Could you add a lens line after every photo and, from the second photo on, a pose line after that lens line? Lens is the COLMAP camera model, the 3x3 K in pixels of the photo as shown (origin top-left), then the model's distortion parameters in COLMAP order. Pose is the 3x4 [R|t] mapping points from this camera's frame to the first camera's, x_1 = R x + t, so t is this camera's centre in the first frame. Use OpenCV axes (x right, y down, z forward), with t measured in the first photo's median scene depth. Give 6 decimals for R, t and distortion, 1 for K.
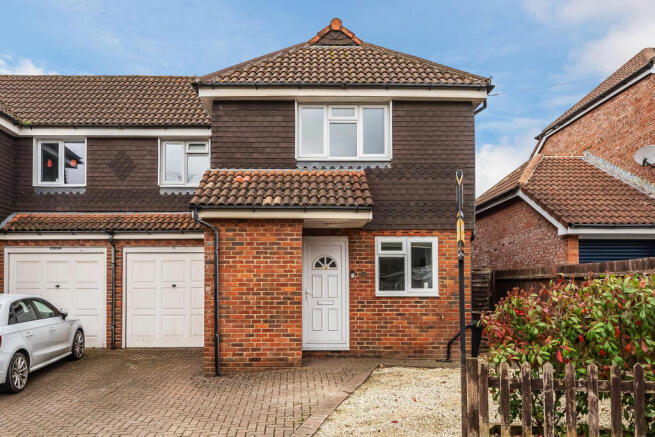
lens RADIAL K [[510.7, 0, 327.5], [0, 510.7, 218.5], [0, 0, 1]] dist [0.001089, -0.001392]
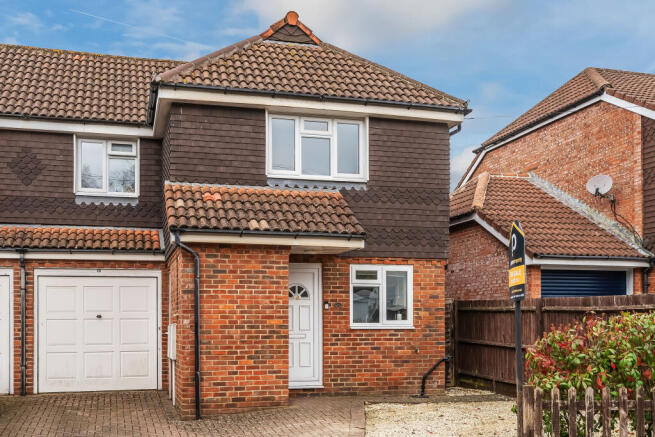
lens RADIAL K [[664.8, 0, 327.5], [0, 664.8, 218.5], [0, 0, 1]] dist [0.003768, 0.004144]
pose [[0.970295, 0.035989, 0.239233, -0.235638], [-0.034207, 0.999347, -0.011601, -0.031472], [-0.239494, 0.003073, 0.970893, -0.157201]]
